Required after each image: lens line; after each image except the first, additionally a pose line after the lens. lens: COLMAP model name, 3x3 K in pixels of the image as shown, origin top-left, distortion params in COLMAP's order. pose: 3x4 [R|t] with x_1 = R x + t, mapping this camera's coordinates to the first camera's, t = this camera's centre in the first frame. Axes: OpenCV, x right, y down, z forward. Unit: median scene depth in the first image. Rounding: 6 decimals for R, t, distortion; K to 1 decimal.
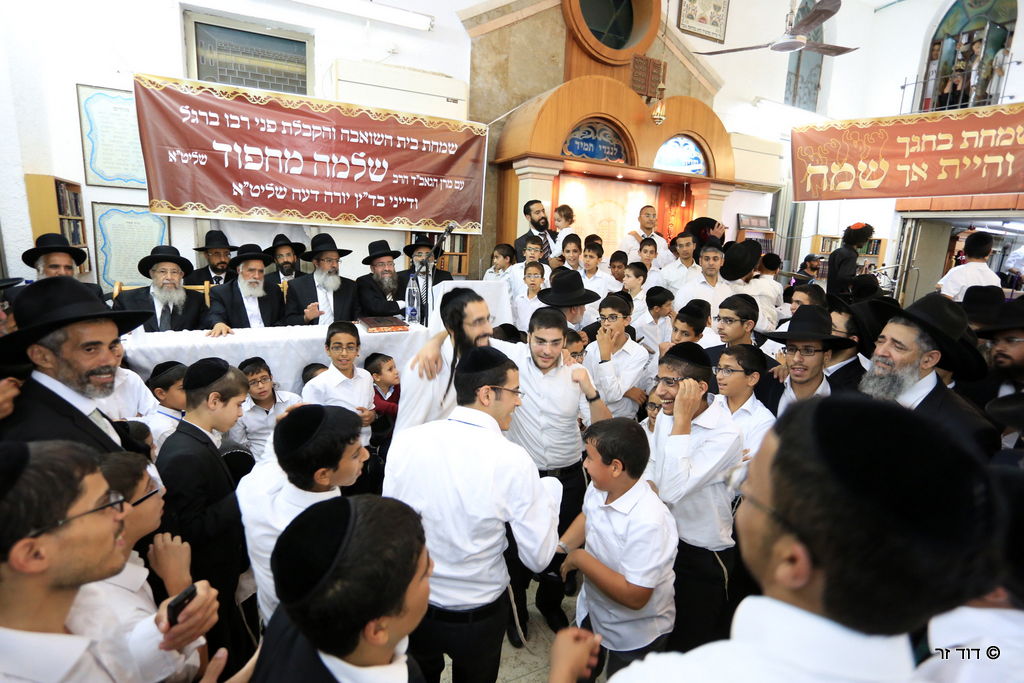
lens RADIAL K [[515.7, 0, 512.0], [0, 515.7, 341.5], [0, 0, 1]] dist [-0.062036, 0.030247]
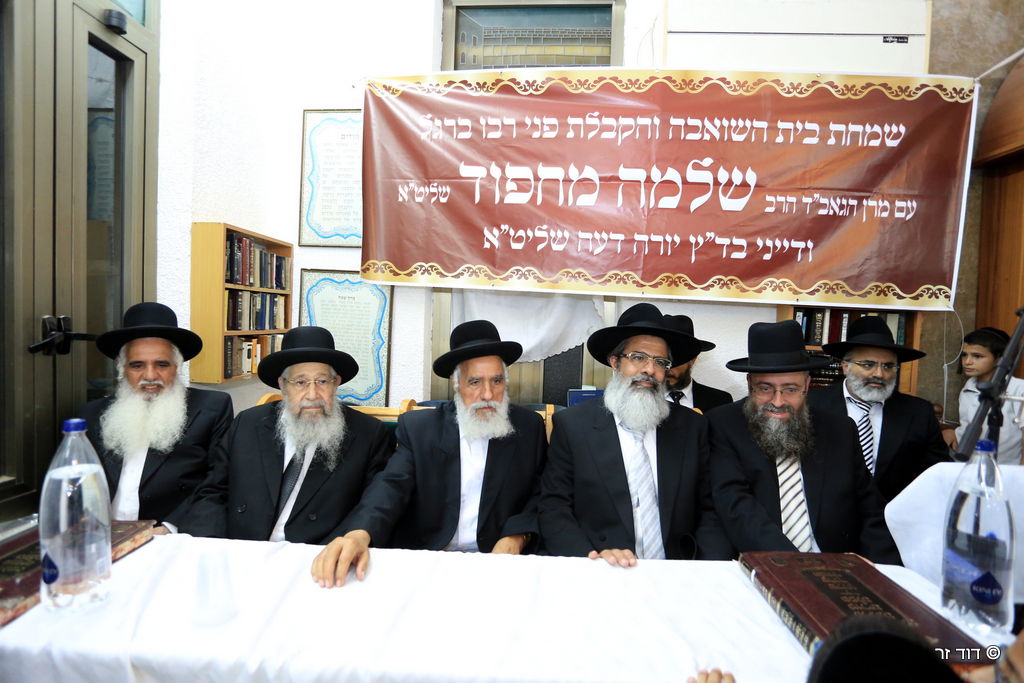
lens RADIAL K [[508.3, 0, 513.3], [0, 508.3, 344.0], [0, 0, 1]] dist [-0.065183, 0.027247]
pose [[0.866482, 0.004620, -0.499187, -0.211042], [-0.091207, 0.984591, -0.149204, -0.087763], [0.490805, 0.174813, 0.853552, 0.498722]]
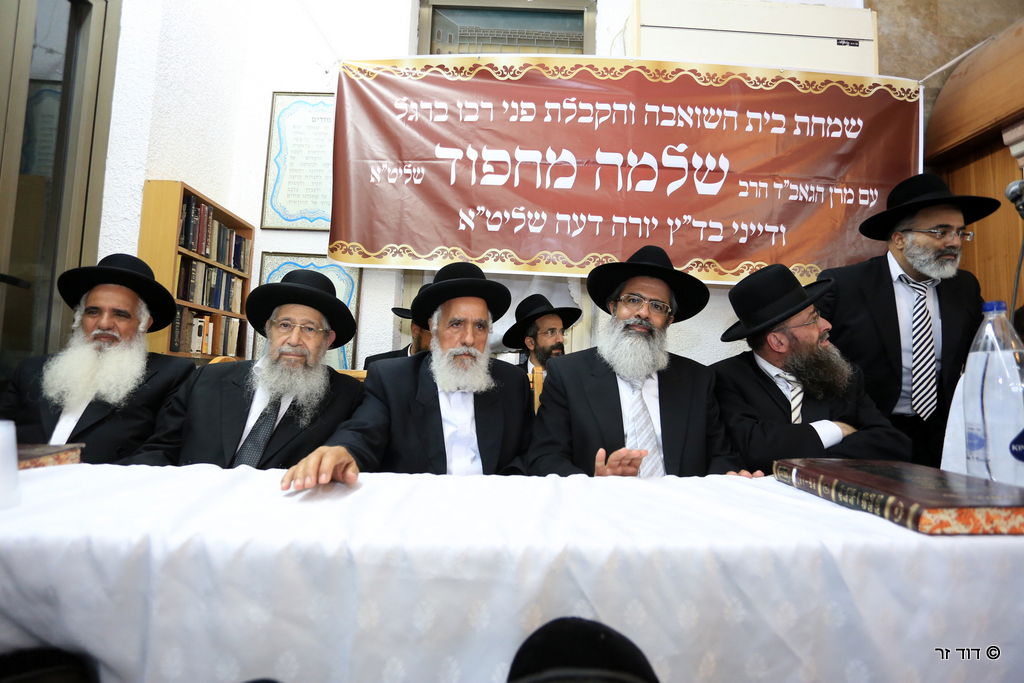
lens RADIAL K [[508.3, 0, 513.3], [0, 508.3, 344.0], [0, 0, 1]] dist [-0.065183, 0.027247]
pose [[0.906188, -0.044202, -0.420558, -0.244635], [-0.074033, 0.962580, -0.260690, -0.018110], [0.416344, 0.267369, 0.869006, 0.528738]]
